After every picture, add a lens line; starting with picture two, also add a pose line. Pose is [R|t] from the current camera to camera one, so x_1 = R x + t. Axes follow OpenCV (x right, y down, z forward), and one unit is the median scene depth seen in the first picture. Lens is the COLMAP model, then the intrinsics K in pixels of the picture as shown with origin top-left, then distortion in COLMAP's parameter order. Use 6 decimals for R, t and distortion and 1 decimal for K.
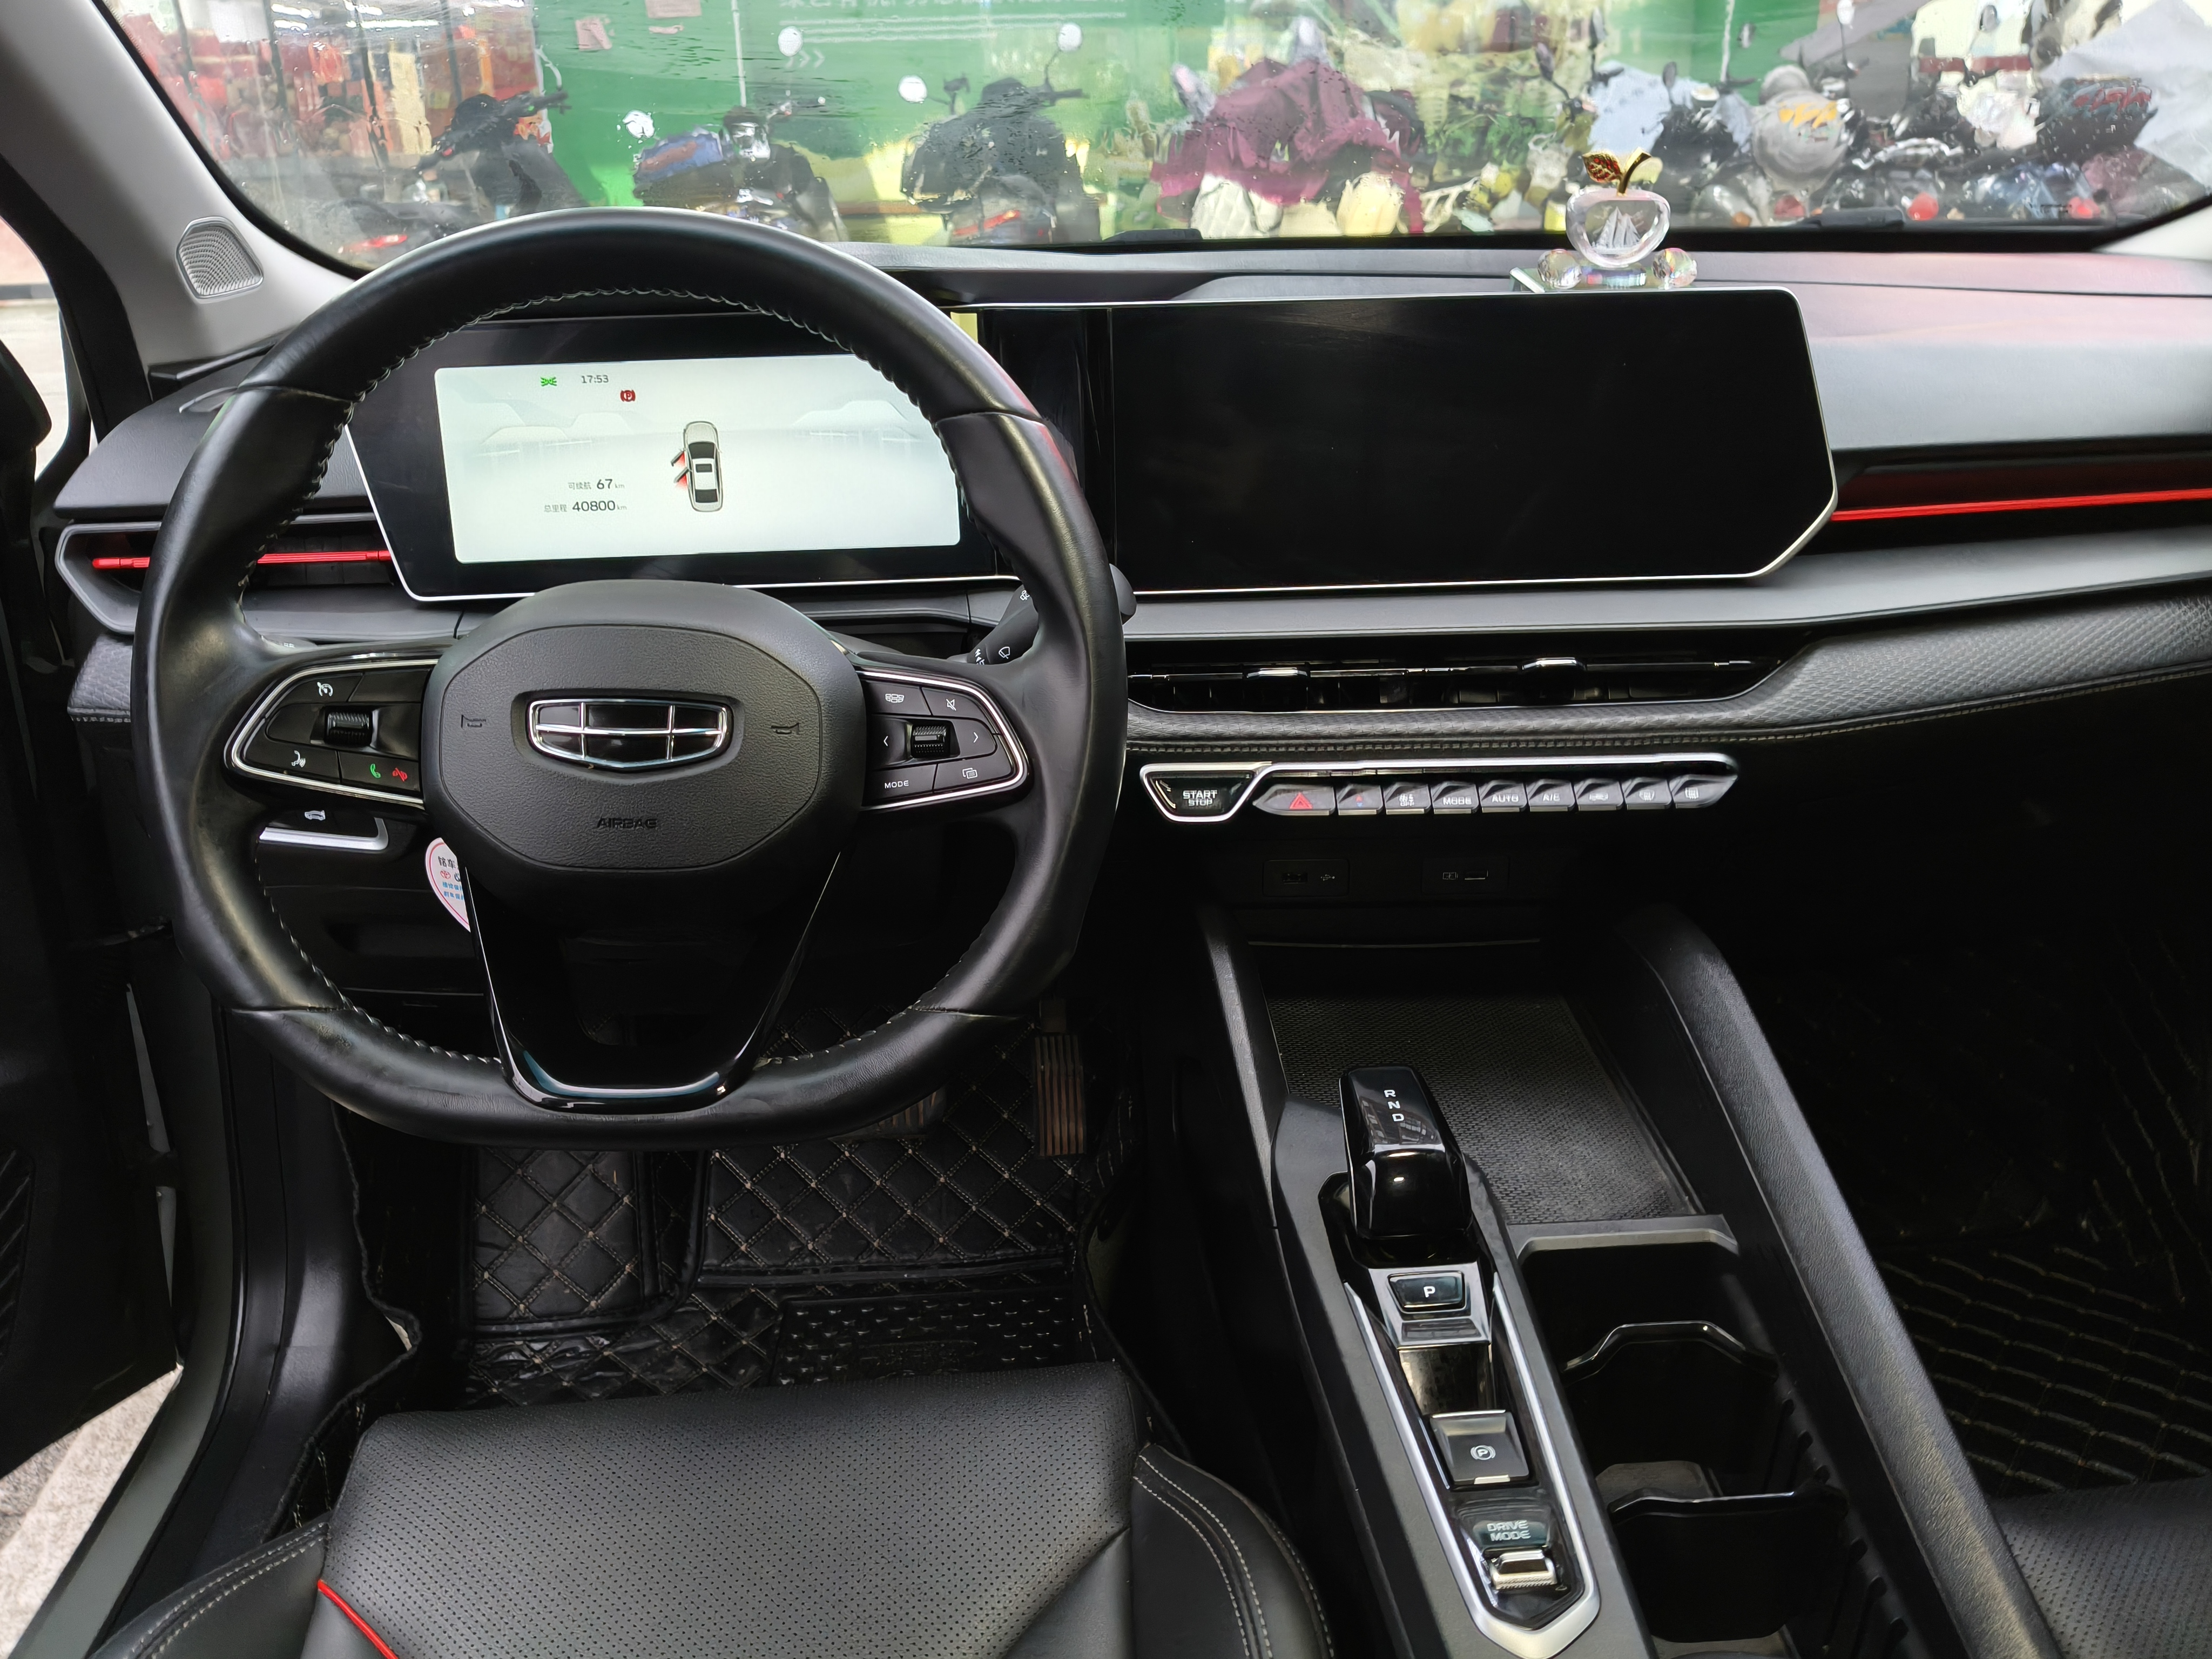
lens RADIAL K [[1806.6, 0, 1106.0], [0, 1806.6, 829.5], [0, 0, 1]] dist [0.036274, -0.075792]
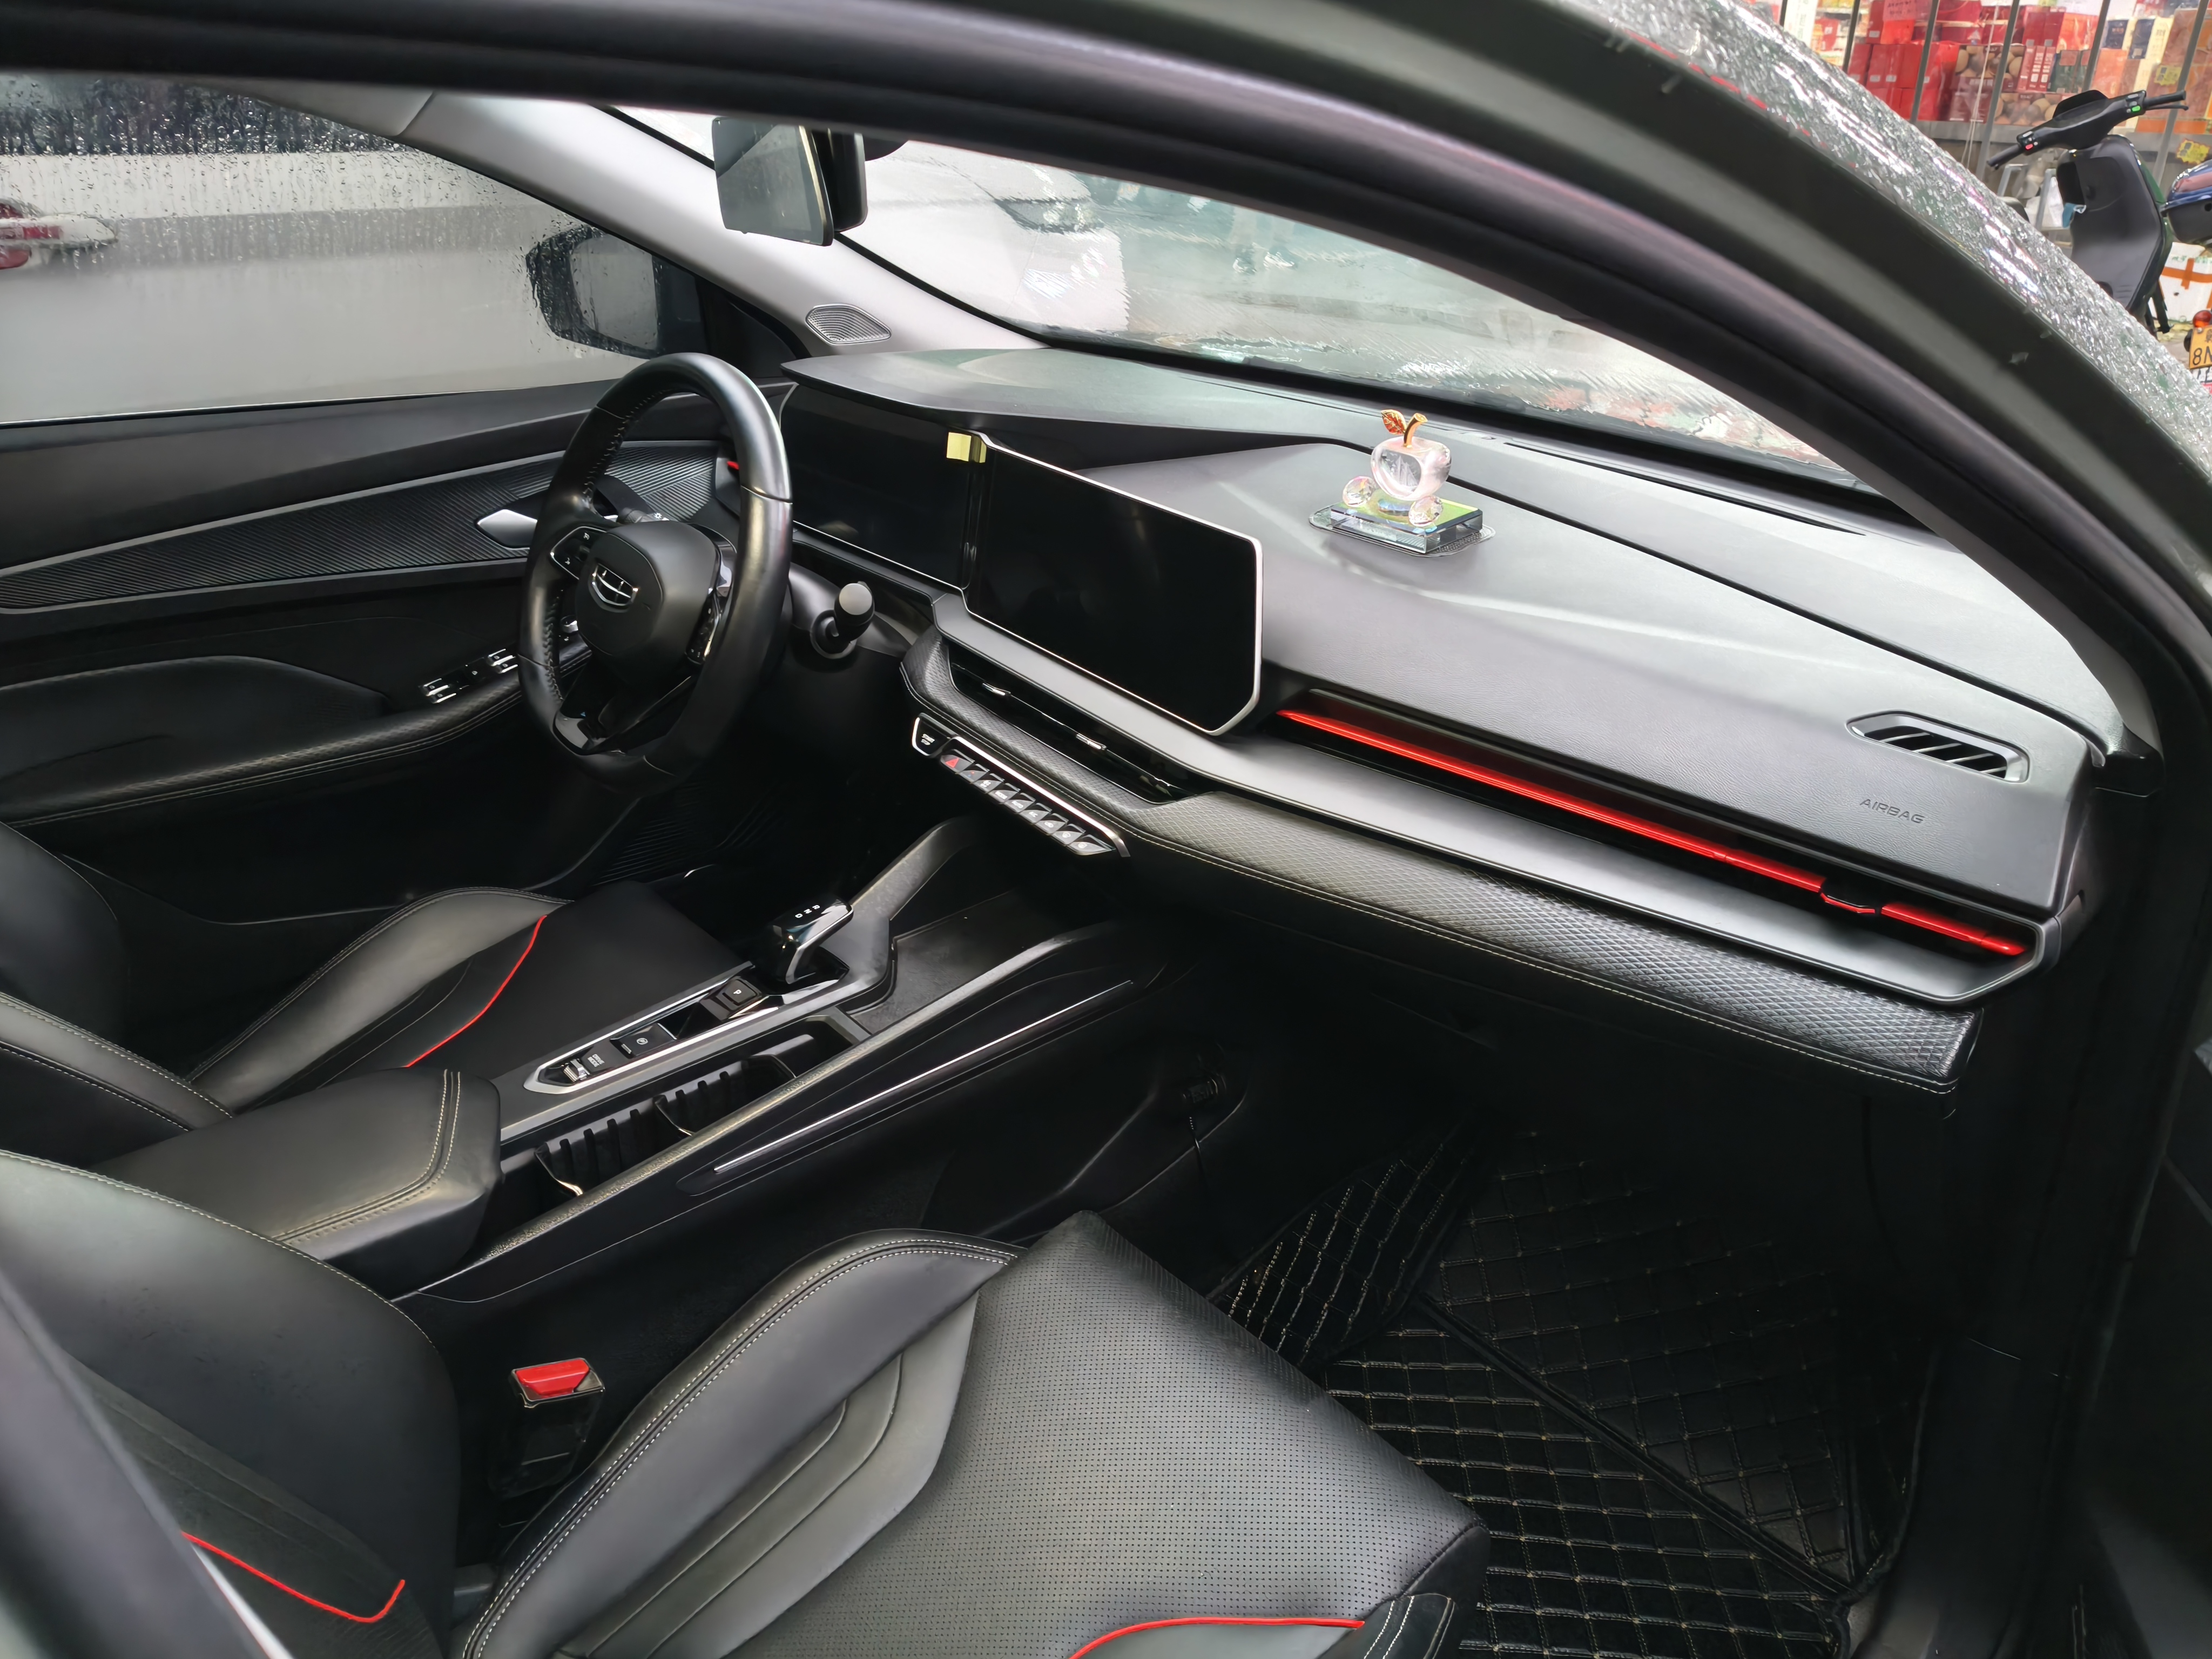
lens RADIAL K [[1786.9, 0, 1106.0], [0, 1786.9, 816.2], [0, 0, 1]] dist [0.080713, -0.168769]
pose [[0.563668, 0.369623, -0.738686, 1.394691], [-0.336840, 0.919413, 0.203023, -0.343985], [0.754200, 0.134382, 0.642747, 0.056932]]
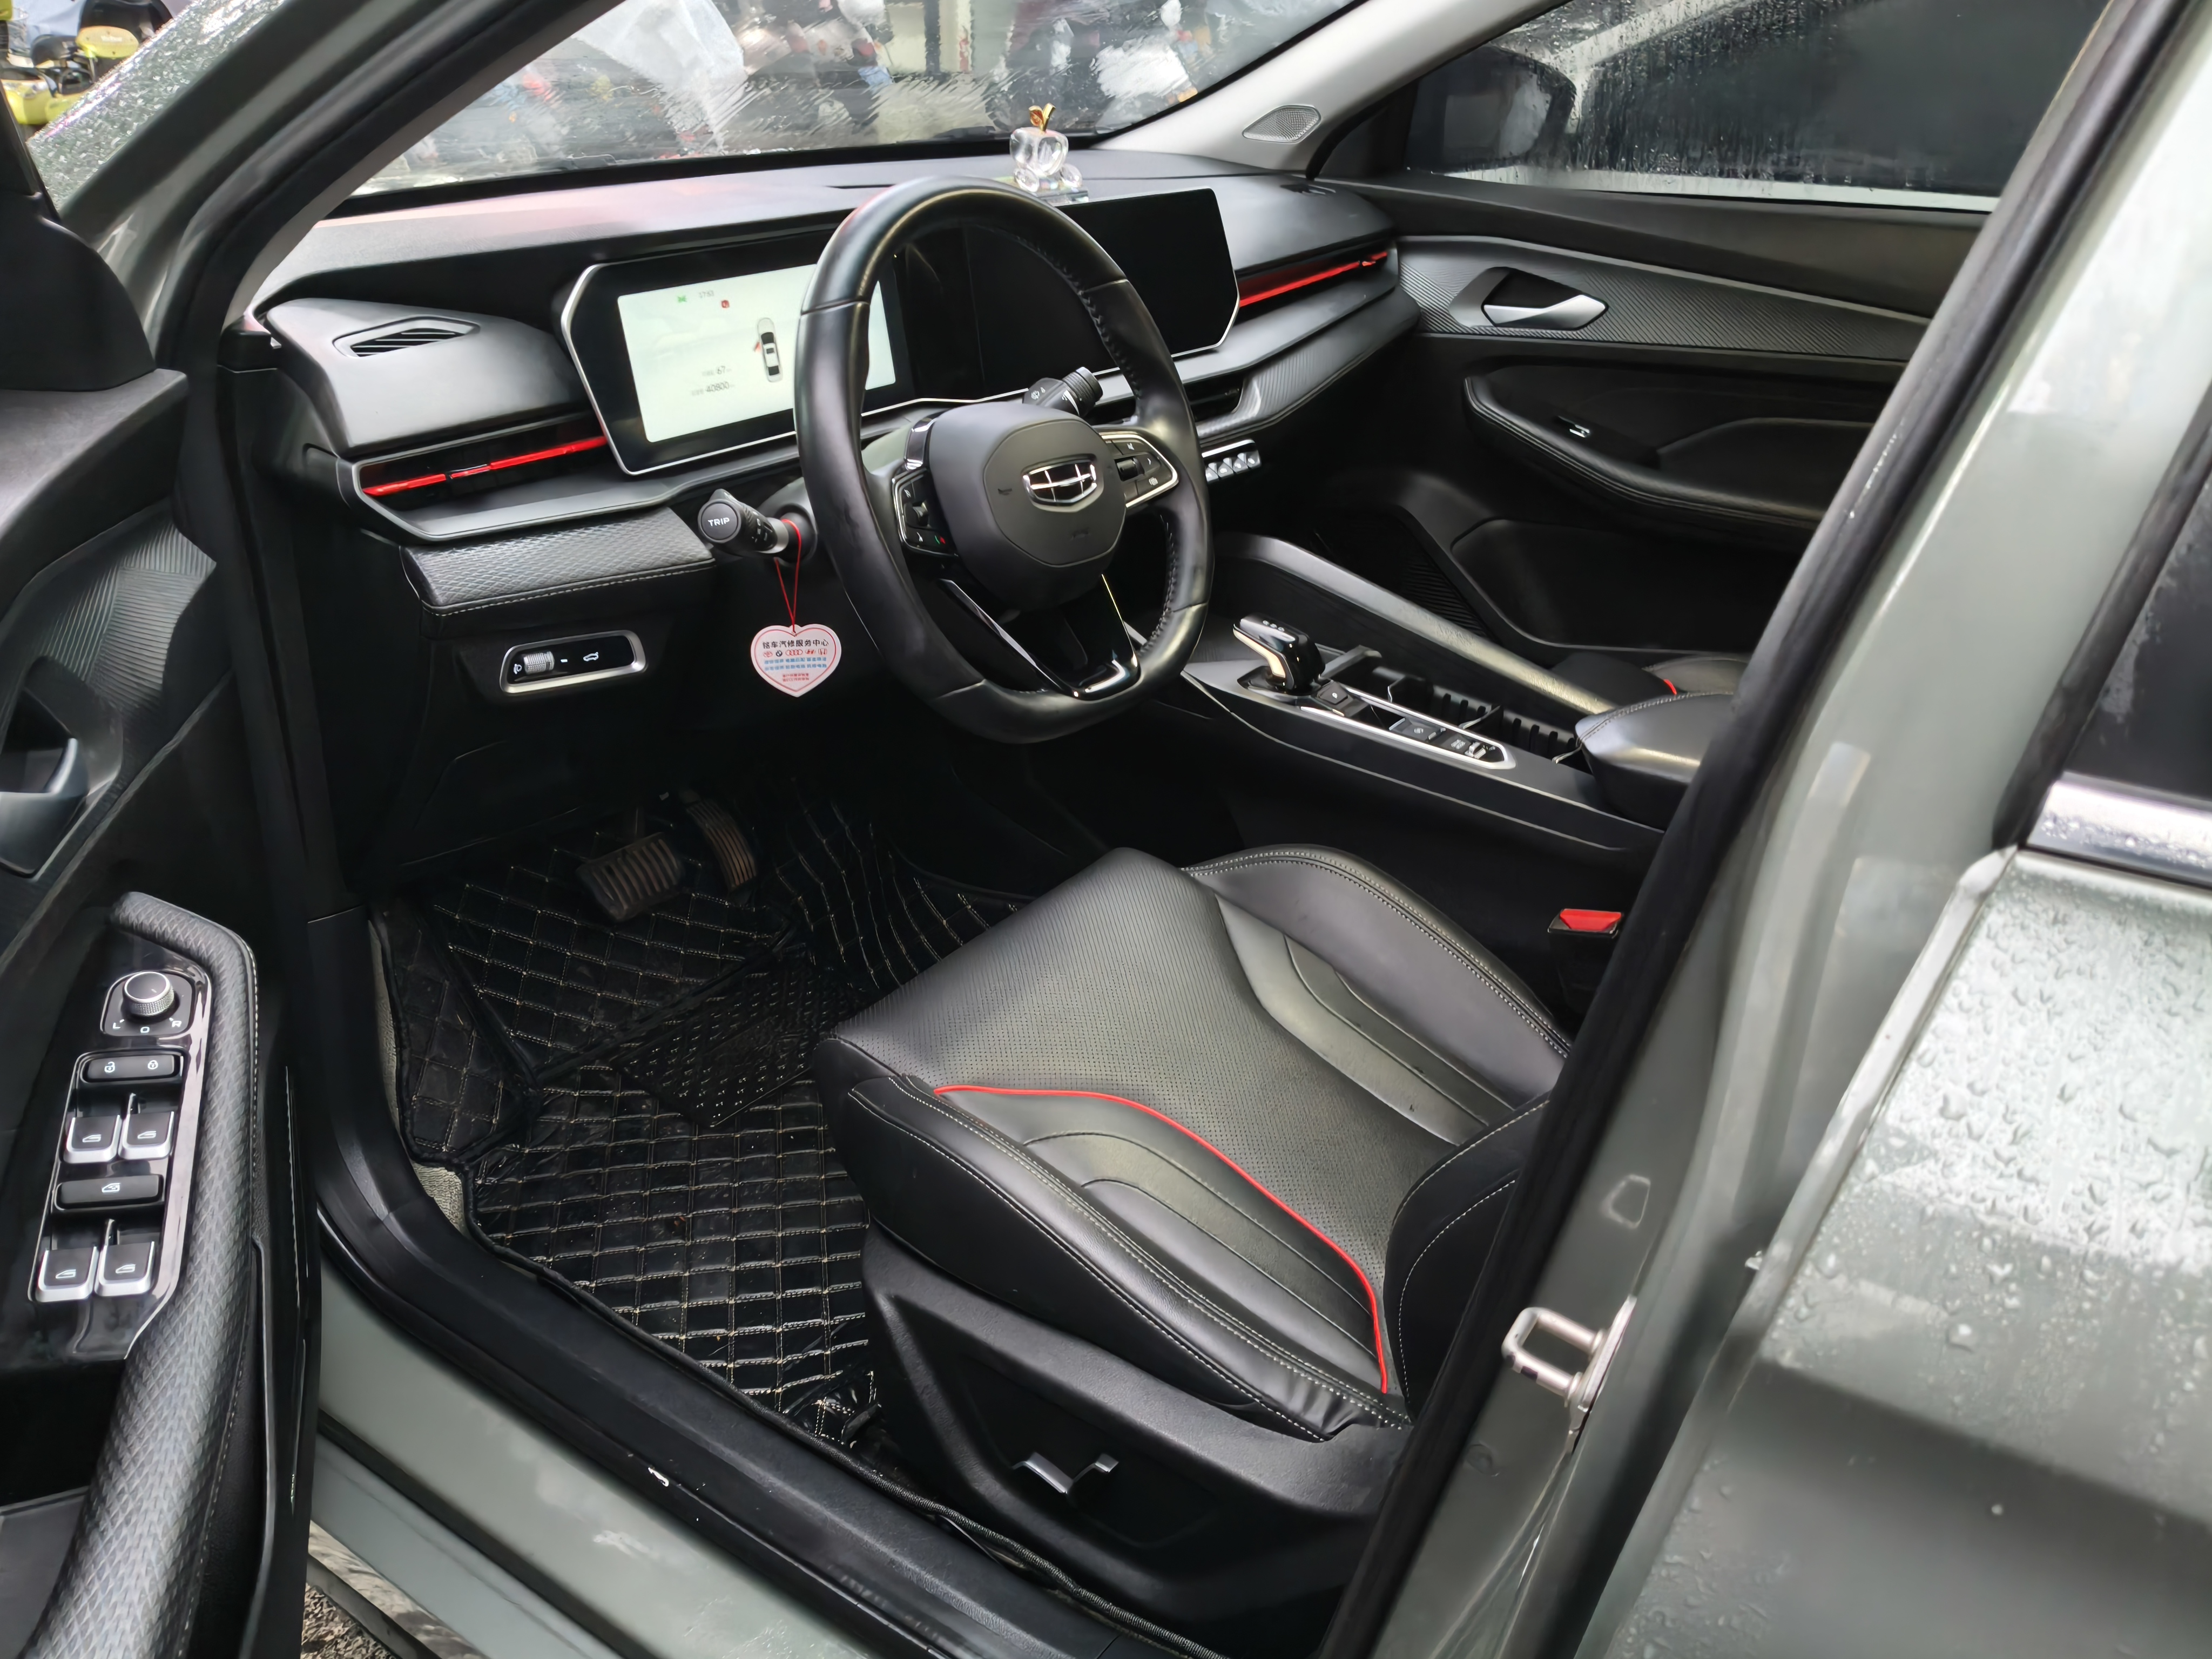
lens RADIAL K [[1806.6, 0, 1106.0], [0, 1806.6, 829.5], [0, 0, 1]] dist [0.036274, -0.075792]
pose [[0.642427, -0.303272, 0.703785, -1.169127], [0.254762, 0.950648, 0.177099, -0.027184], [-0.722761, 0.065524, 0.687985, -0.142752]]
